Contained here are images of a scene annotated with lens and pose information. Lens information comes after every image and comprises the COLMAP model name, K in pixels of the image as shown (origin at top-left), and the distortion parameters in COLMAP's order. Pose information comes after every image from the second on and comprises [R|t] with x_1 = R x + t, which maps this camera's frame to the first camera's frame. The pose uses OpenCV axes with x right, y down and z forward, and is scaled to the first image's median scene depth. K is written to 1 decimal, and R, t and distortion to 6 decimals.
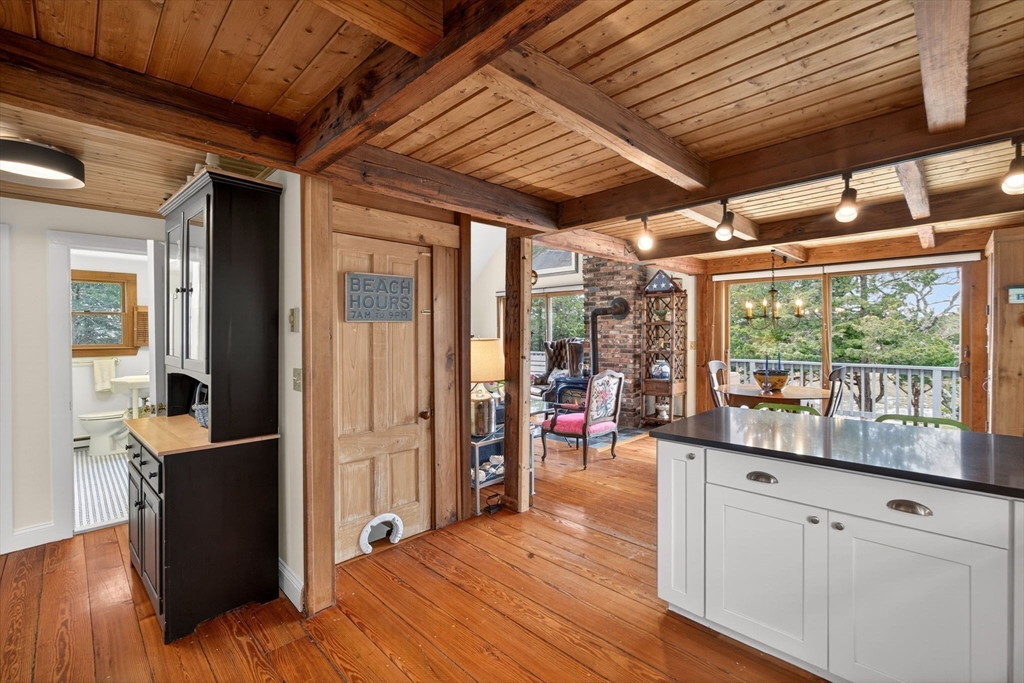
lens RADIAL K [[436.7, 0, 512.0], [0, 436.7, 341.5], [0, 0, 1]] dist [-0.001300, -0.000121]
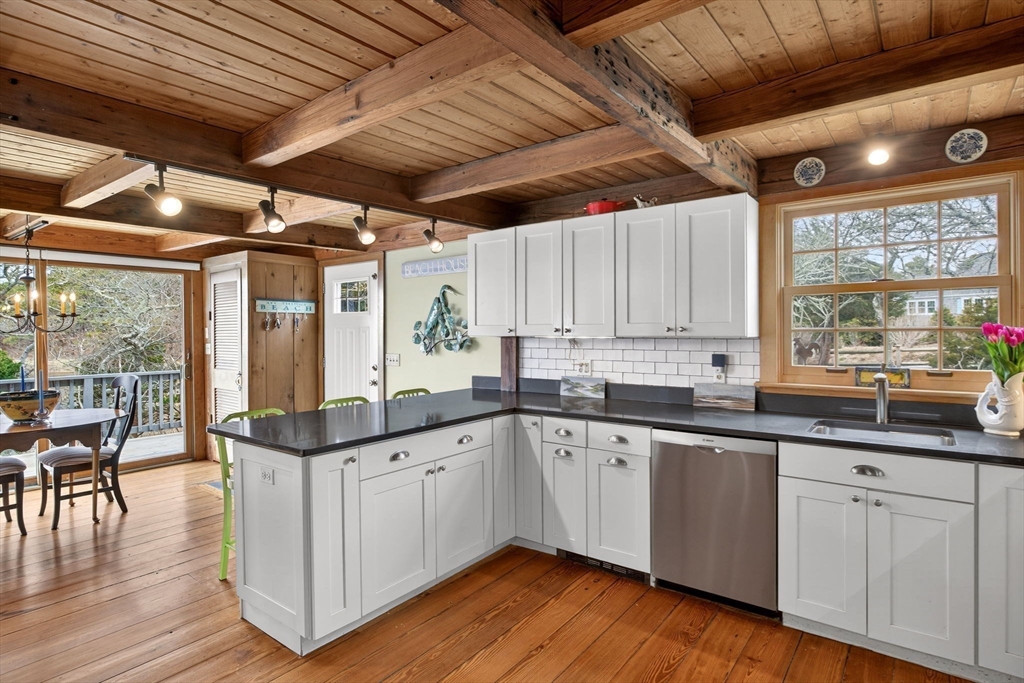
lens RADIAL K [[545.7, 0, 512.0], [0, 545.7, 341.5], [0, 0, 1]] dist [0.003540, 0.000275]
pose [[-0.120036, -0.015951, 0.992641, -0.487889], [0.035884, 0.999148, 0.020395, -0.007918], [-0.992121, 0.038069, -0.119361, 0.457489]]
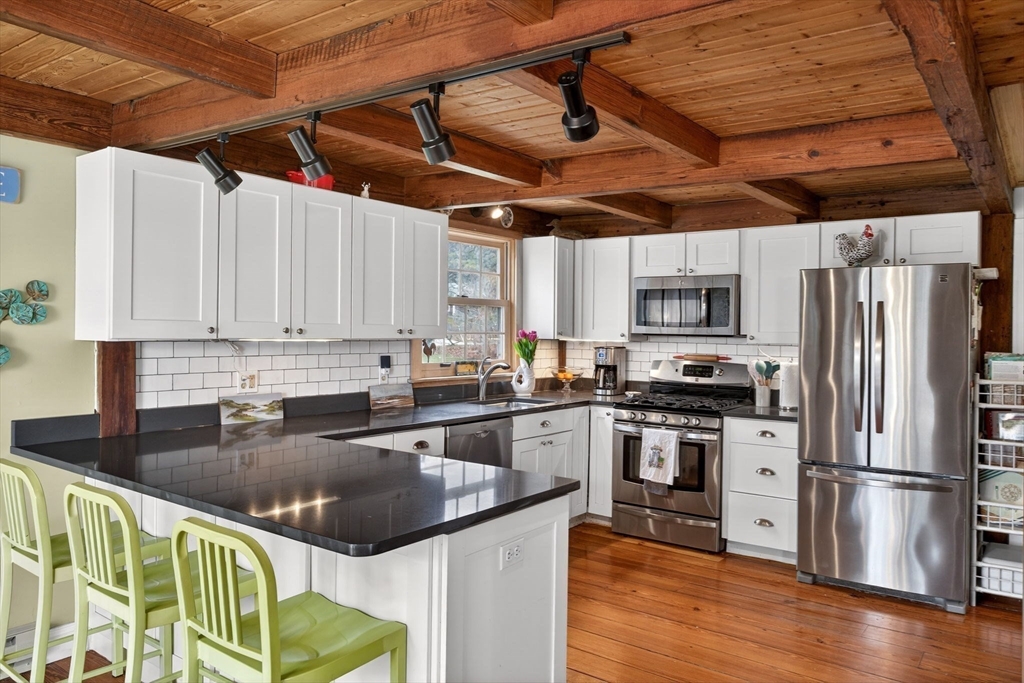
lens RADIAL K [[756.4, 0, 512.0], [0, 756.4, 341.5], [0, 0, 1]] dist [0.002263, 0.001065]
pose [[-0.990871, -0.000553, -0.134812, 0.337214], [-0.005931, 0.999202, 0.039495, -0.032343], [0.134683, 0.039934, -0.990084, 1.315323]]
